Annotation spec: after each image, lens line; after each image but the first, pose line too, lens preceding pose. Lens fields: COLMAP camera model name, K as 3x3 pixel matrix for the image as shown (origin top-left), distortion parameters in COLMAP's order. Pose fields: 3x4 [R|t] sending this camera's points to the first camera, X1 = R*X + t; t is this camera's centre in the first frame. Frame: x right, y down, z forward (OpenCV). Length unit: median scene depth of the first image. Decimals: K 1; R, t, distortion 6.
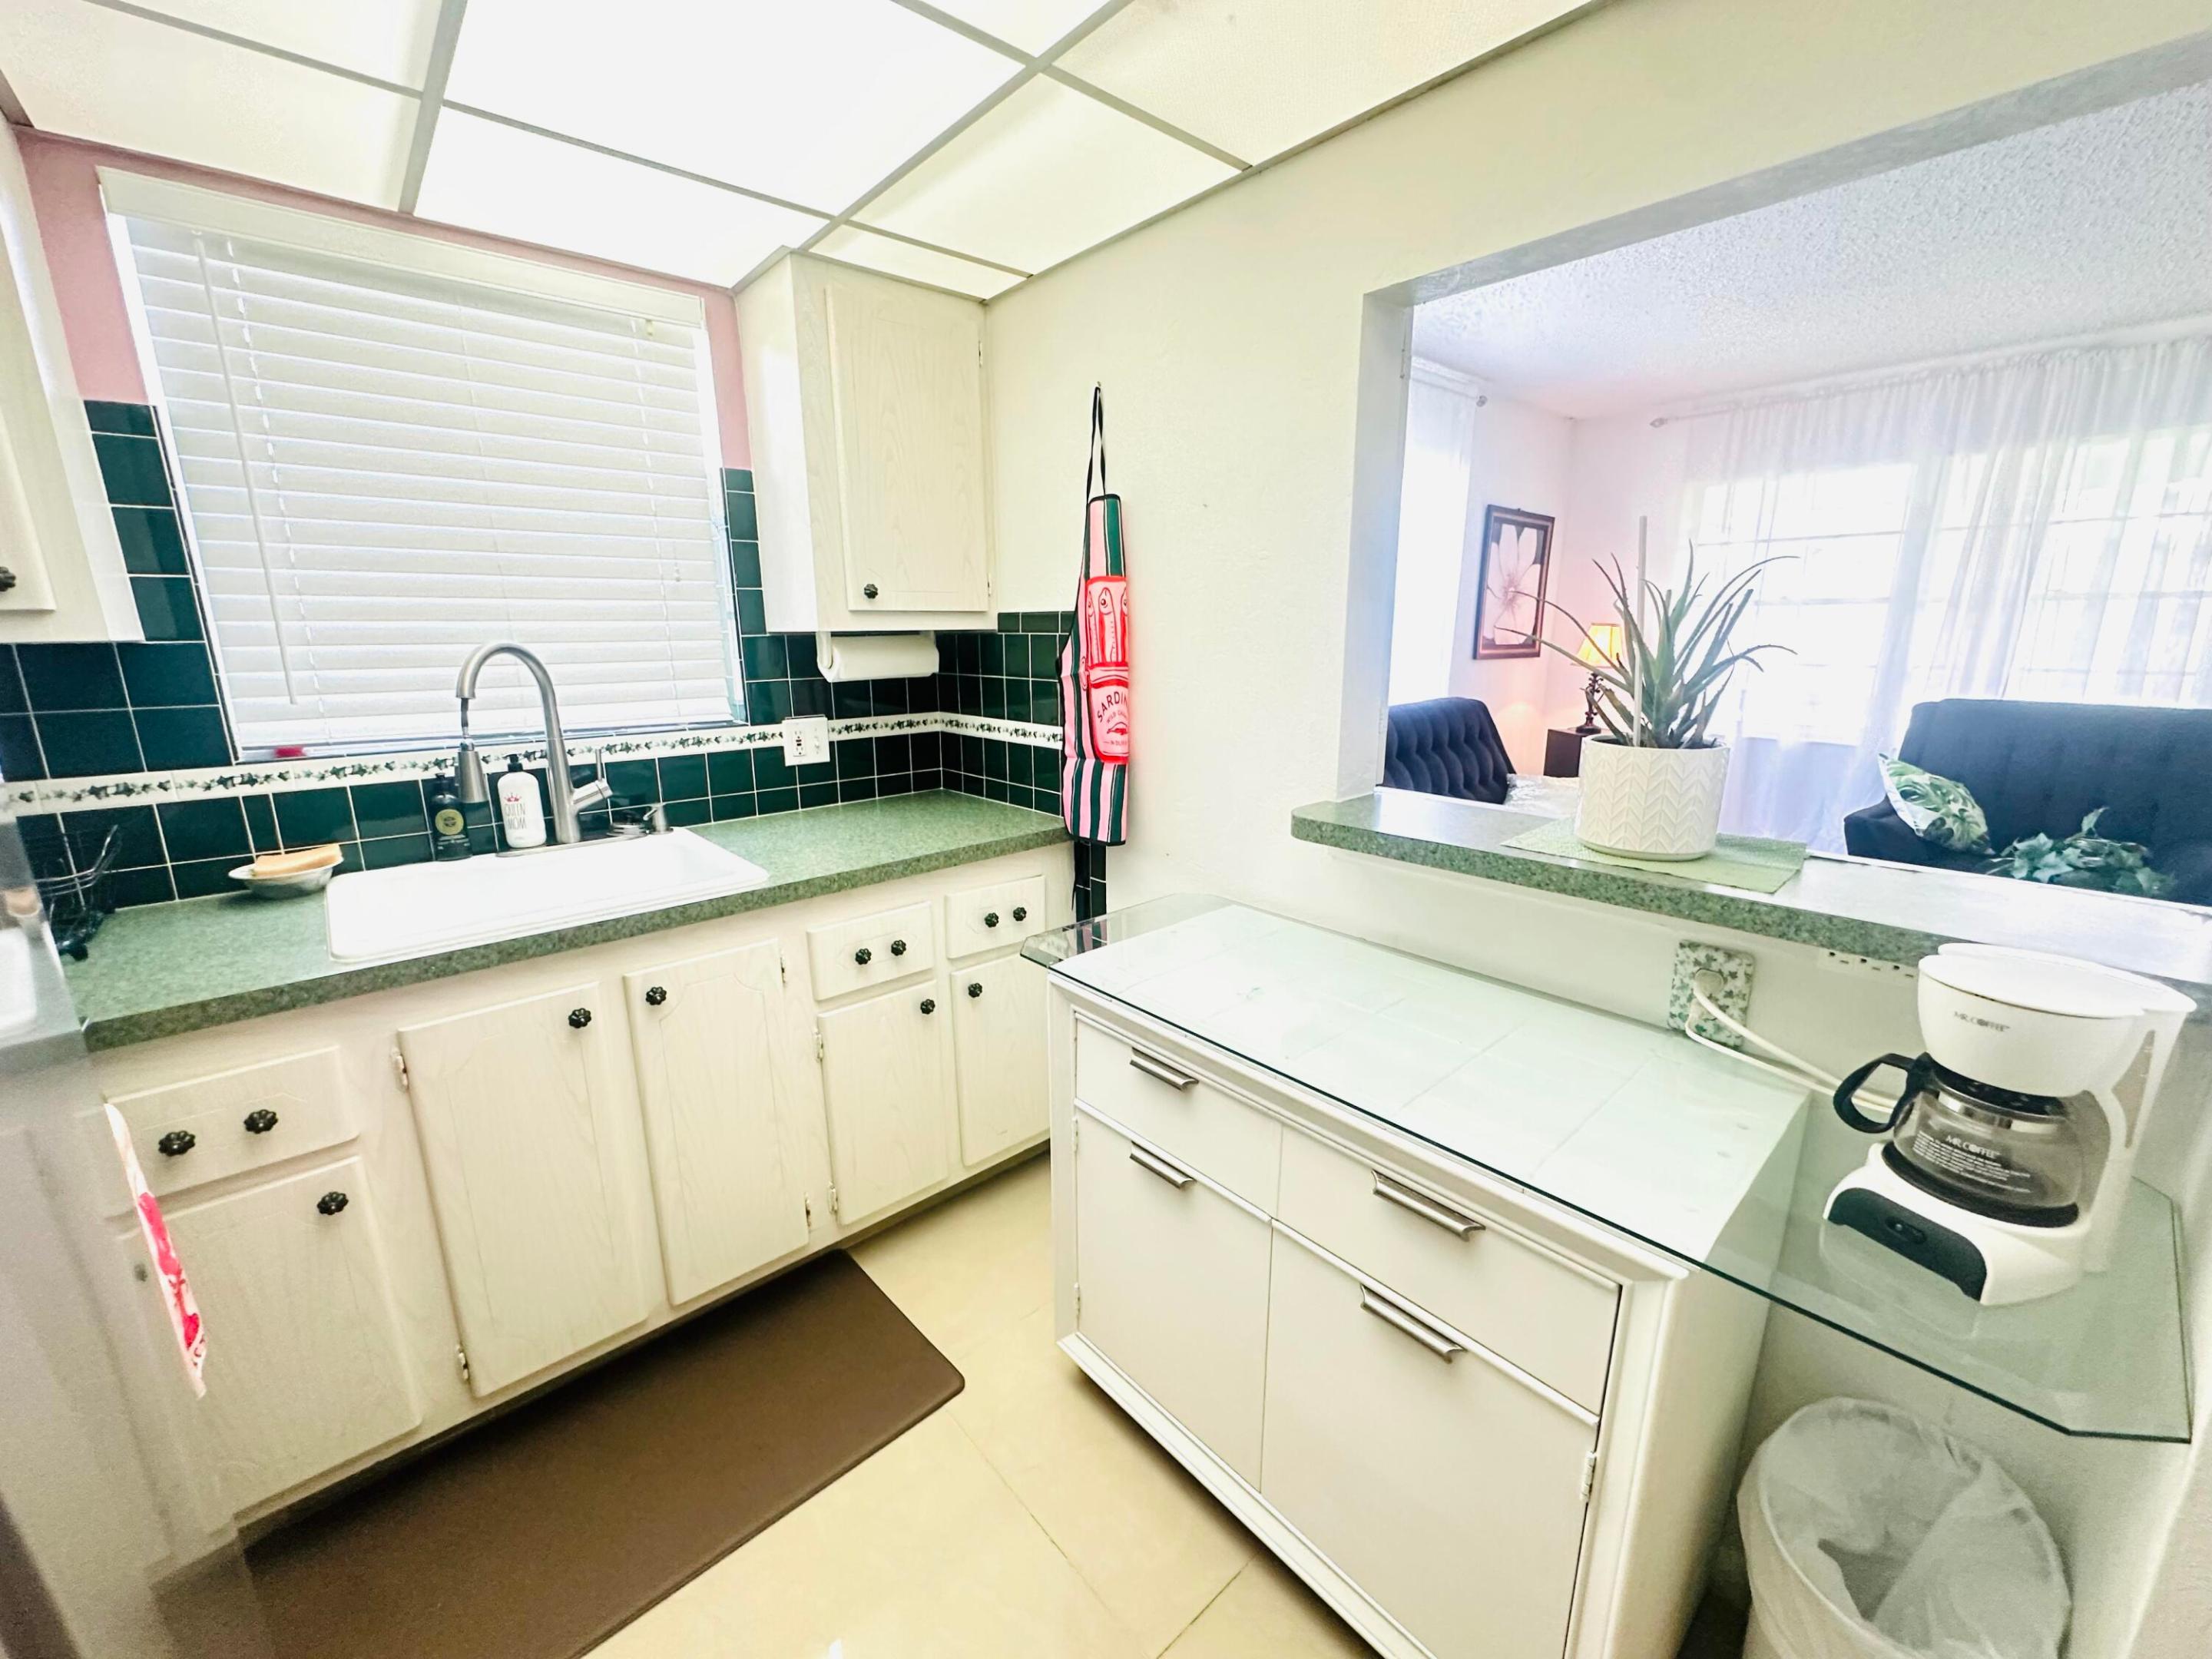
lens RADIAL K [[884.4, 0, 1106.0], [0, 884.4, 829.5], [0, 0, 1]] dist [-0.001377, 0.000664]
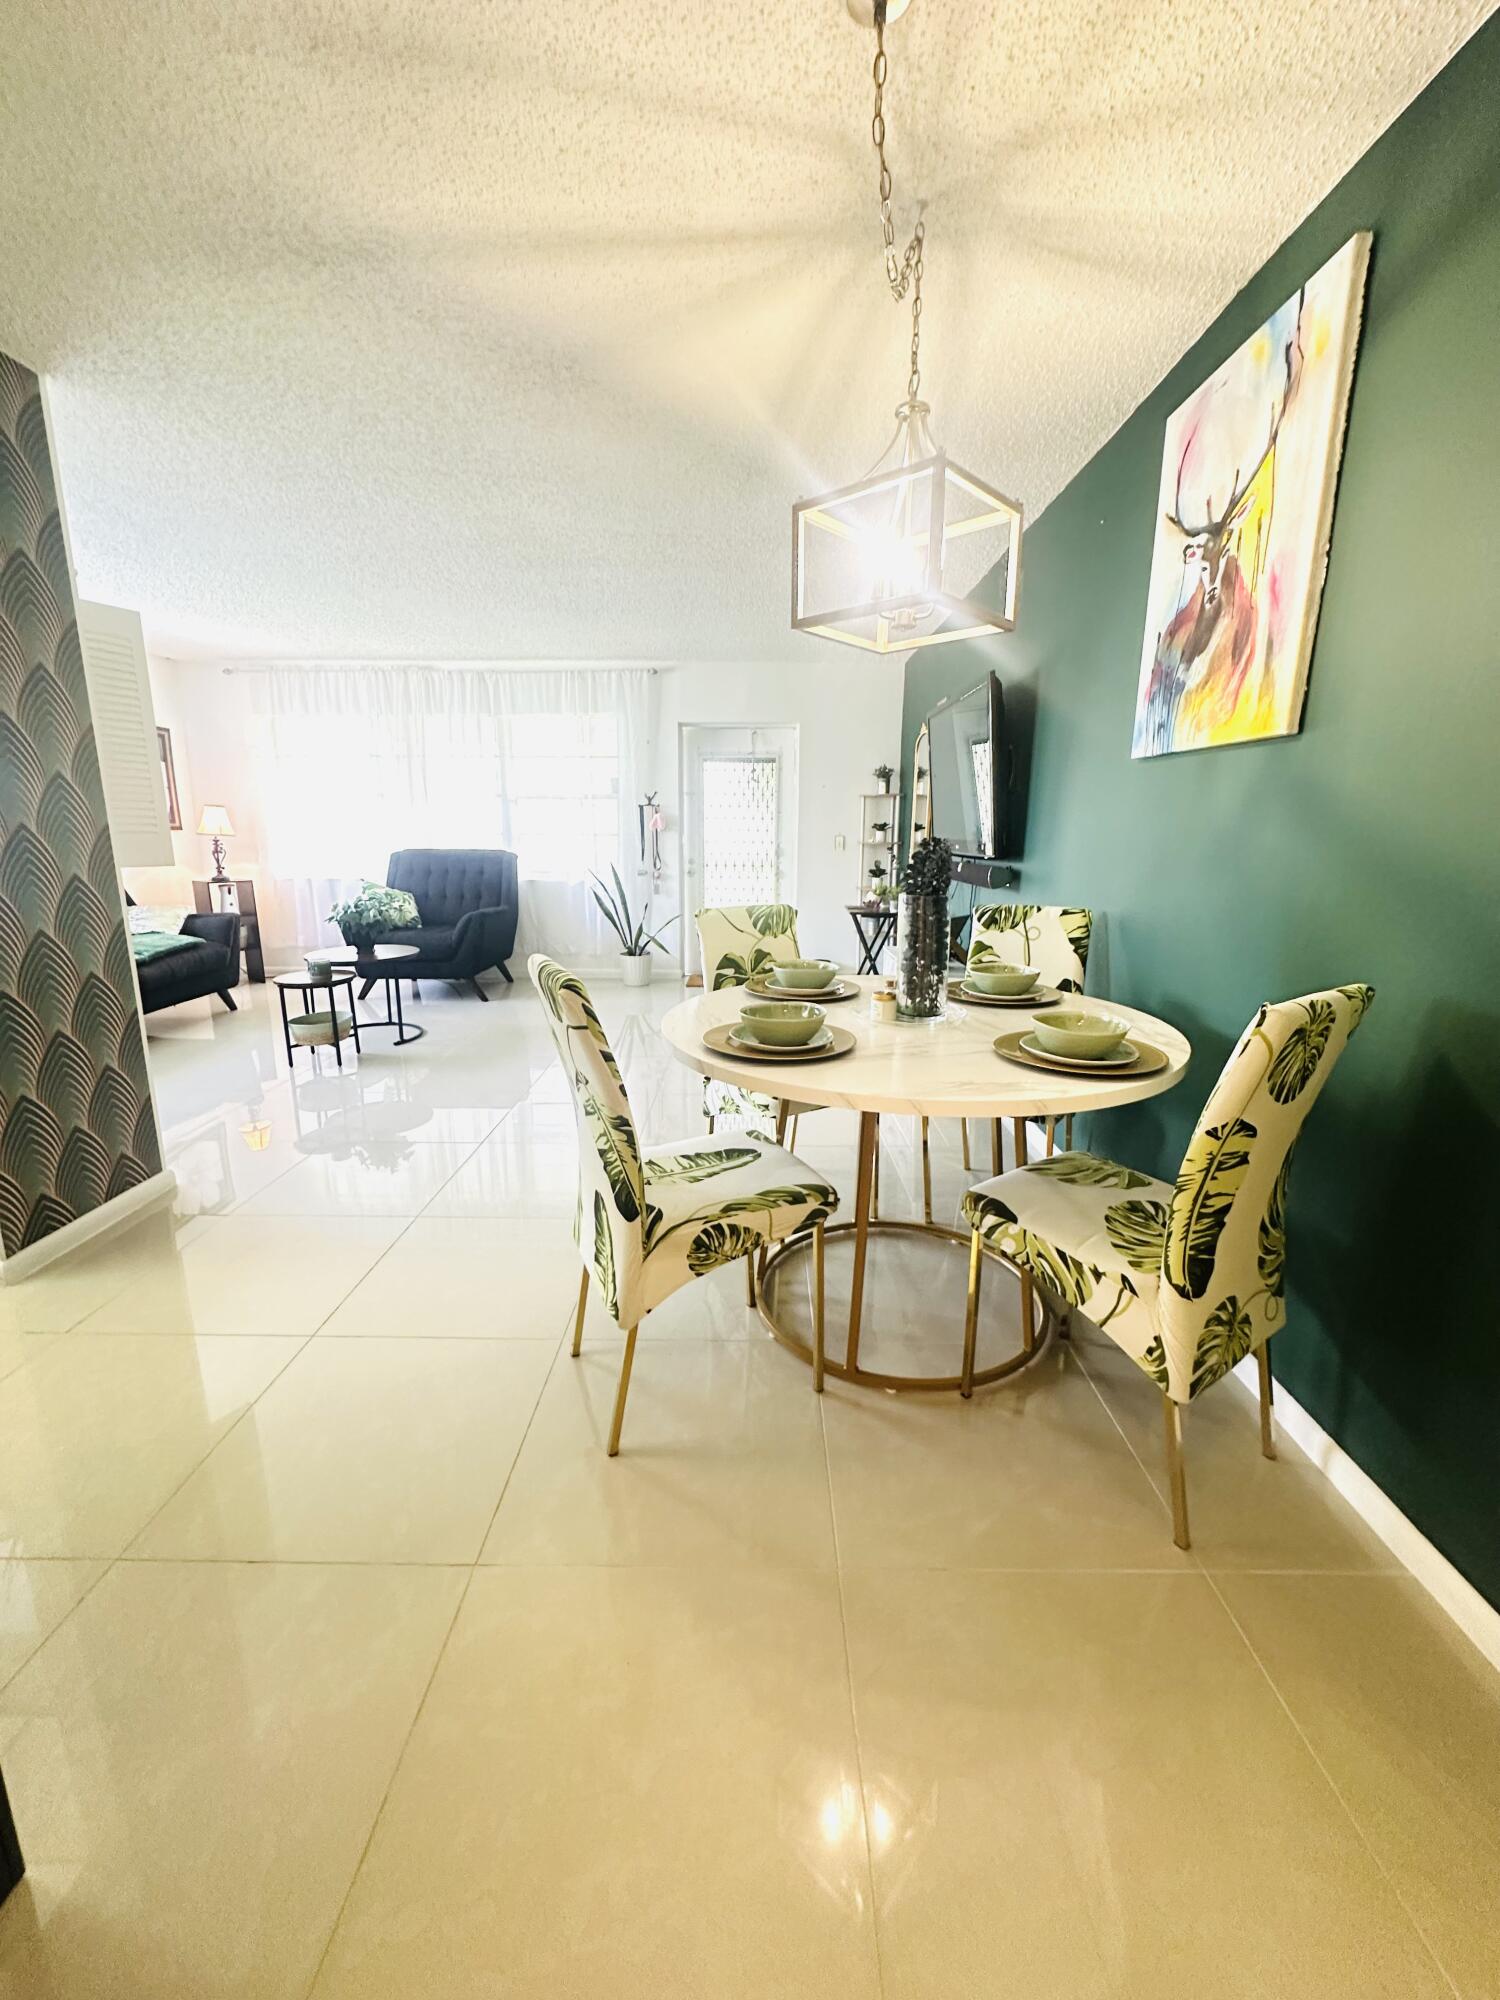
lens RADIAL K [[798.7, 0, 750.0], [0, 798.7, 1000.0], [0, 0, 1]] dist [-0.001411, -0.000261]
pose [[0.663443, -0.148834, 0.733275, 0.145890], [0.160694, 0.985491, 0.054636, 0.158524], [-0.730768, 0.081586, 0.677733, -0.528787]]
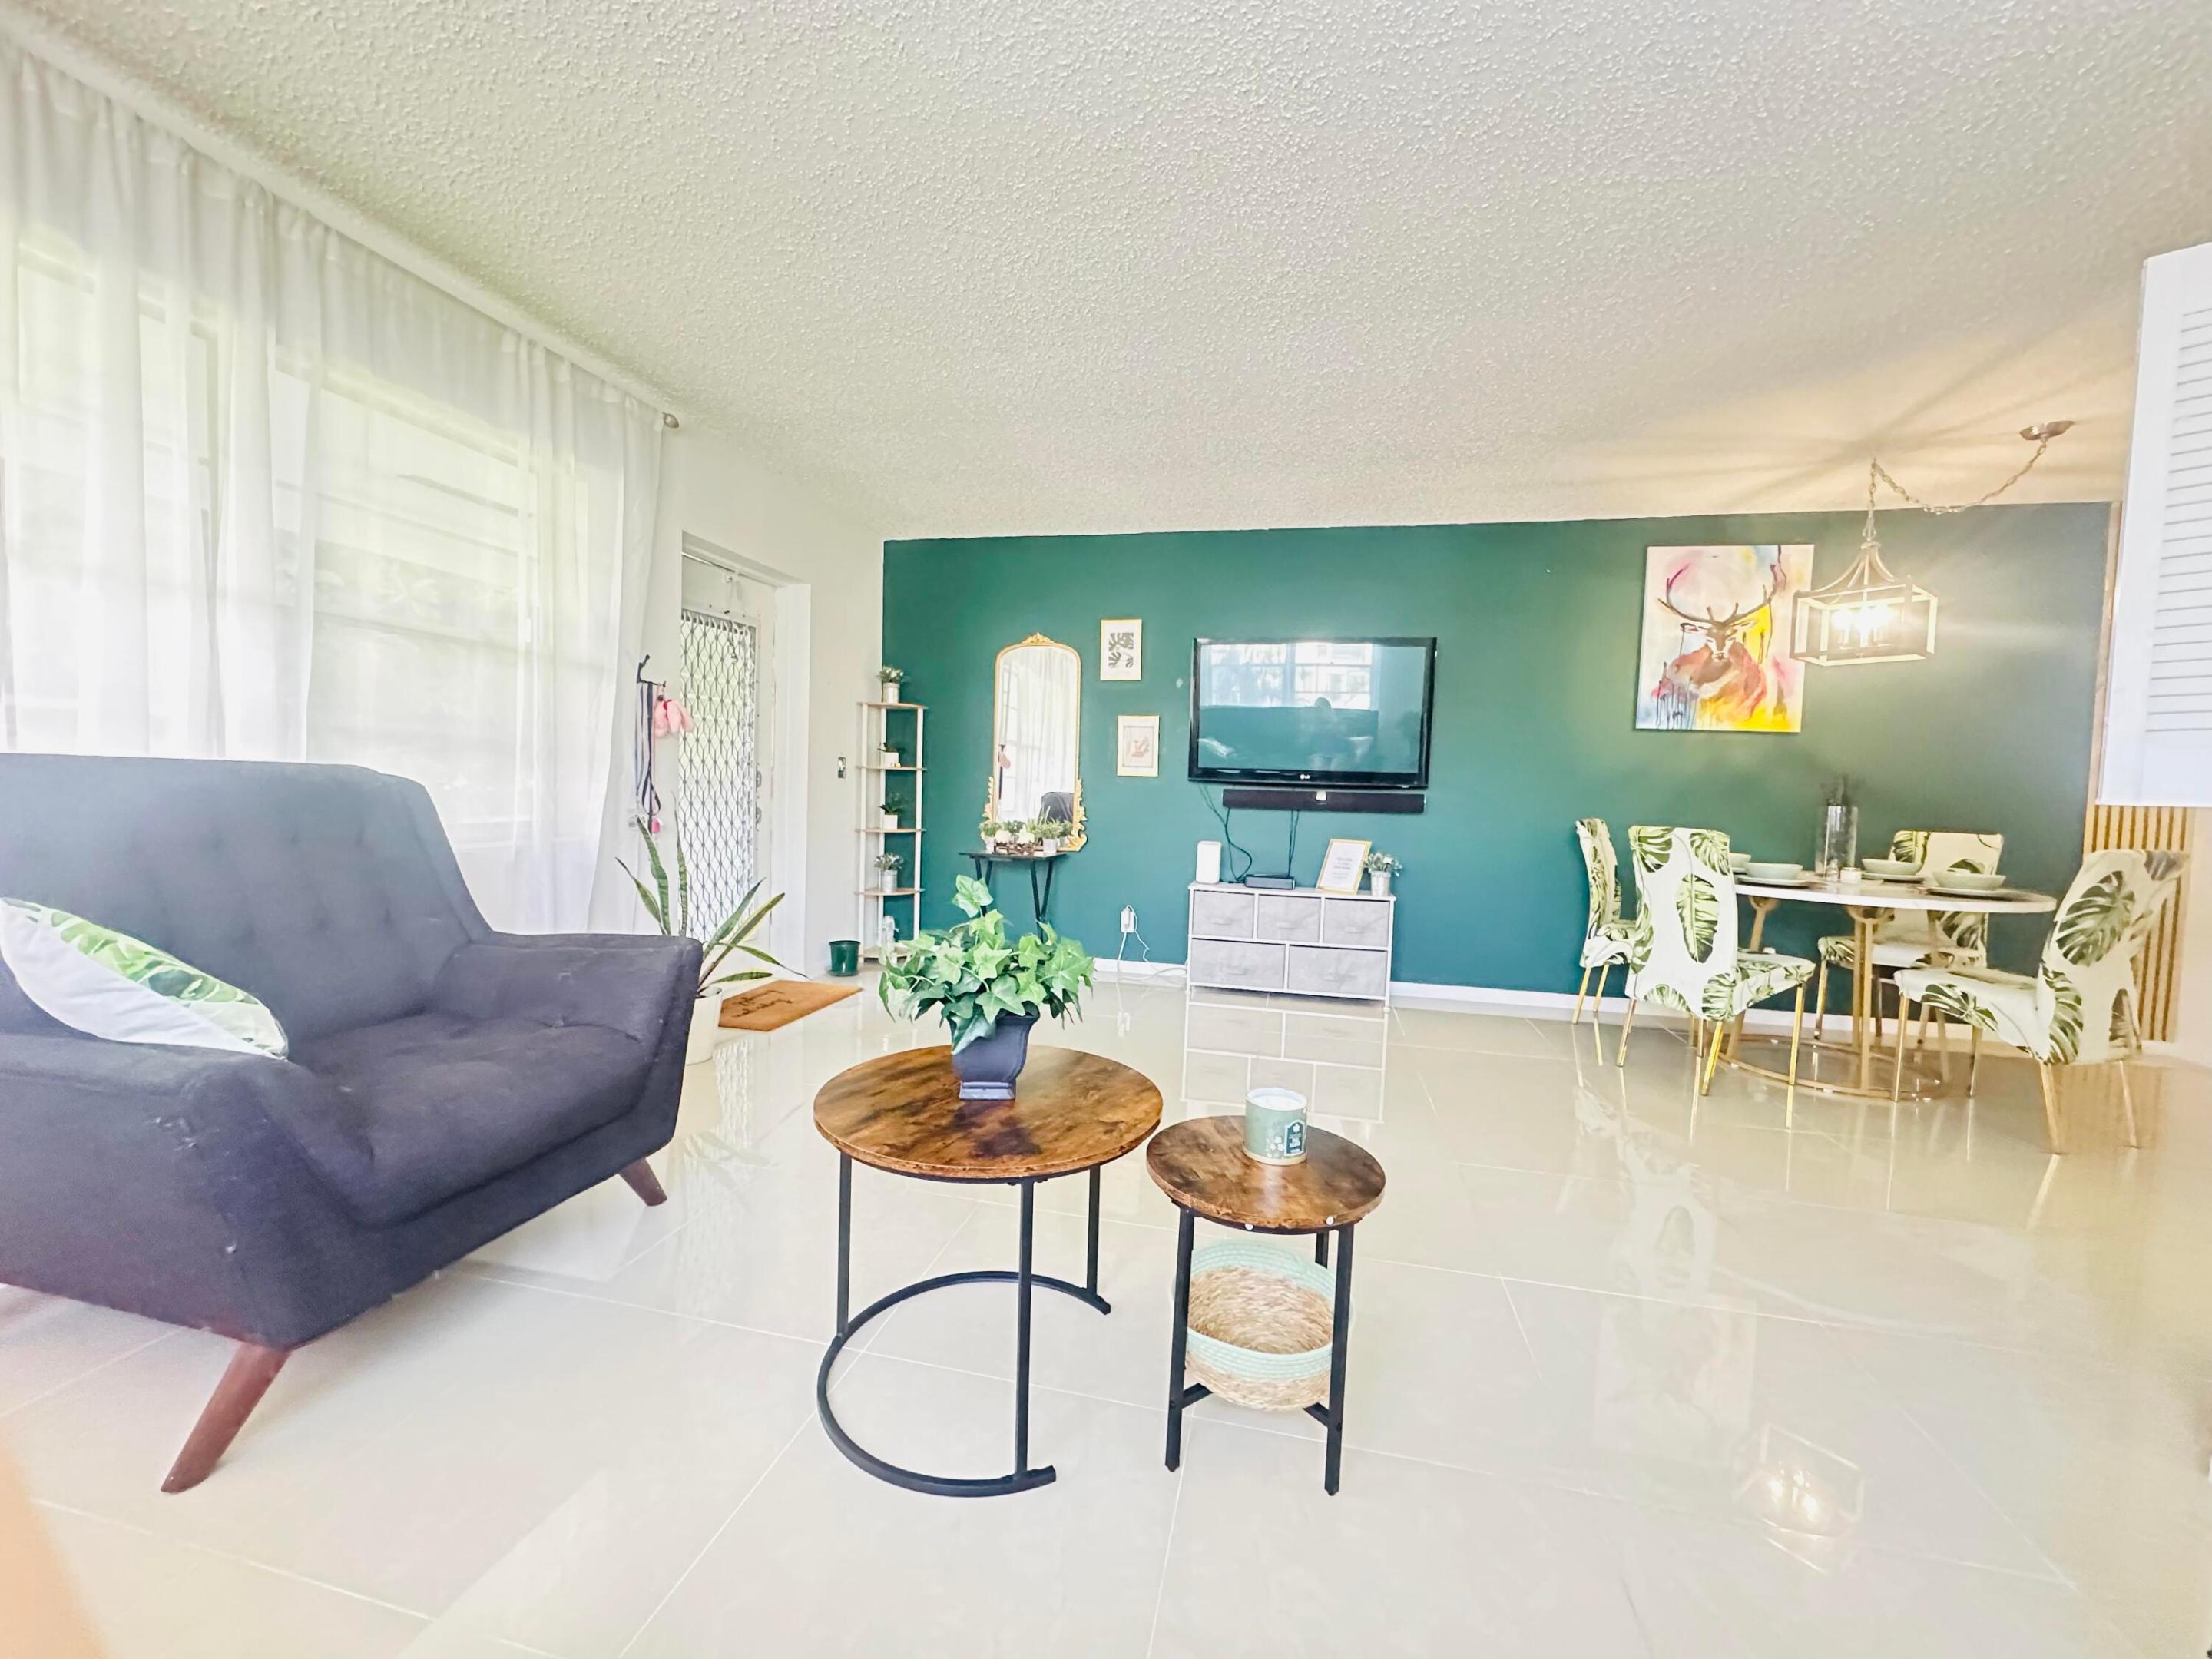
lens RADIAL K [[884.4, 0, 1106.0], [0, 884.4, 829.5], [0, 0, 1]] dist [-0.001377, 0.000664]
pose [[-0.591123, -0.054725, 0.804723, 0.278502], [0.154026, 0.971677, 0.179221, -0.091312], [-0.791738, 0.229890, -0.565952, 0.704978]]
